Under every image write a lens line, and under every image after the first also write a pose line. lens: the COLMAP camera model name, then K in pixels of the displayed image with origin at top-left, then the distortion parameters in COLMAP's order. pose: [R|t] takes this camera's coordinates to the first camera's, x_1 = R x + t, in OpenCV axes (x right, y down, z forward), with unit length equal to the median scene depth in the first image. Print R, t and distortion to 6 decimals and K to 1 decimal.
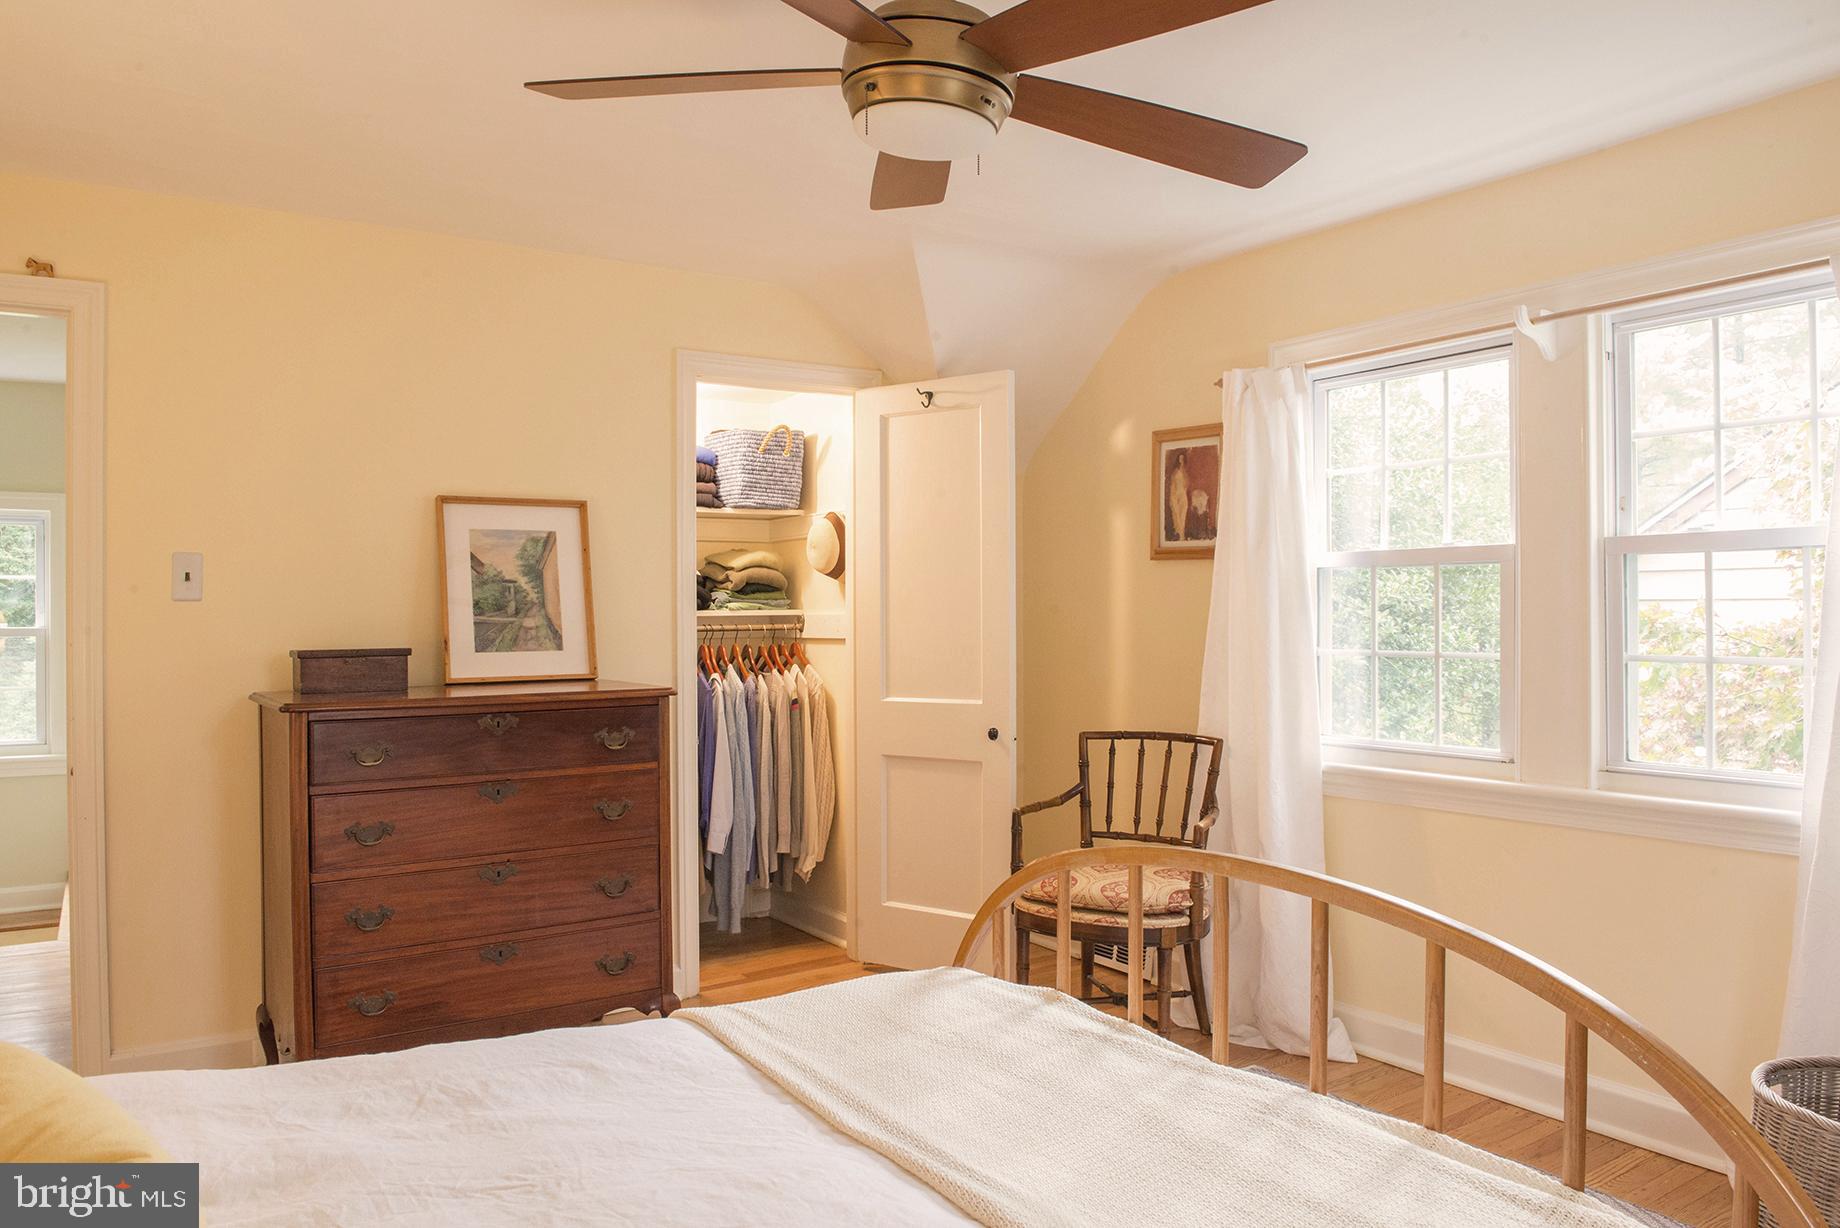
lens RADIAL K [[1256.6, 0, 916.5], [0, 1256.6, 614.3], [0, 0, 1]] dist [-0.049939, -0.006712]
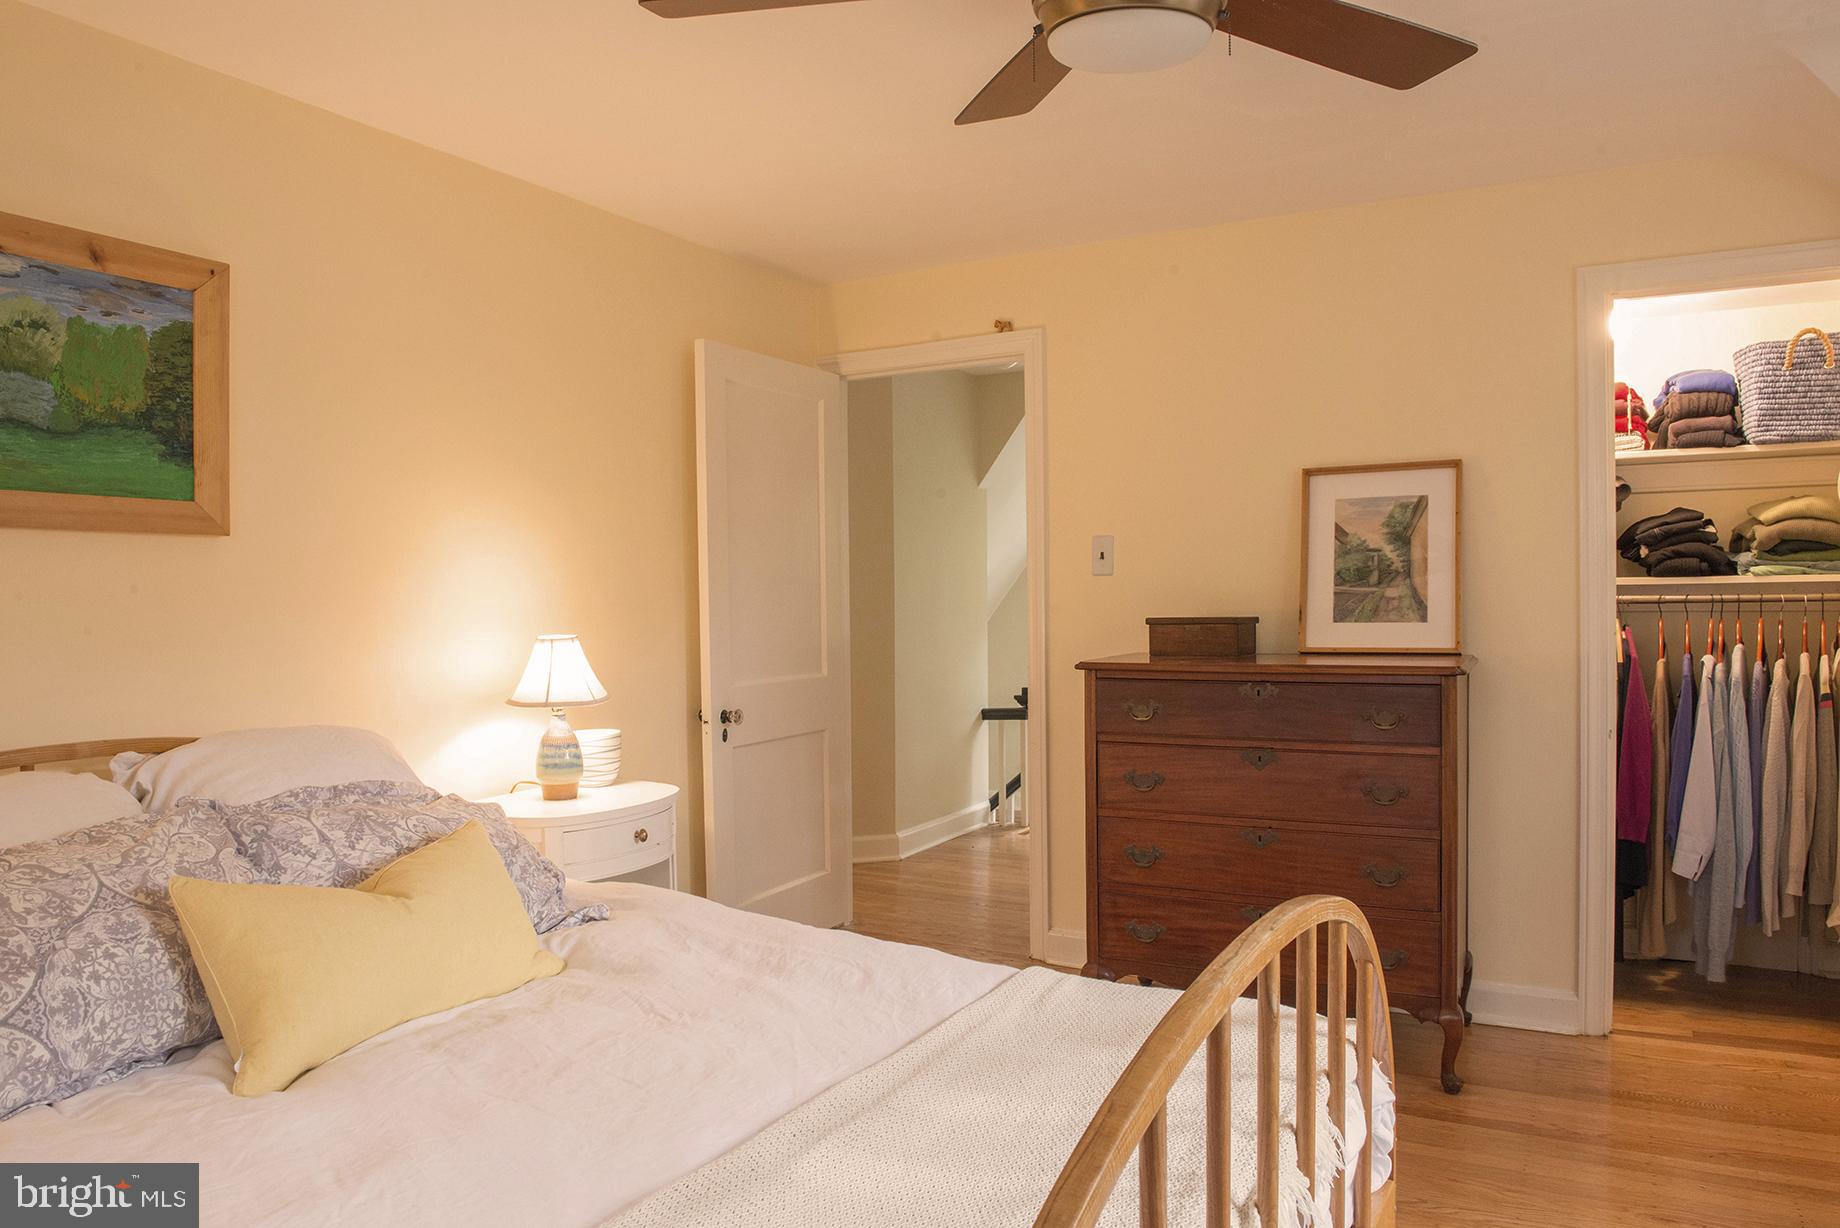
lens RADIAL K [[1256.6, 0, 916.5], [0, 1256.6, 614.3], [0, 0, 1]] dist [-0.049939, -0.006712]
pose [[0.456360, 0.015080, -0.889668, 0.380220], [0.010084, 0.999705, 0.022118, -0.001544], [0.889738, -0.019065, 0.456073, 0.239580]]
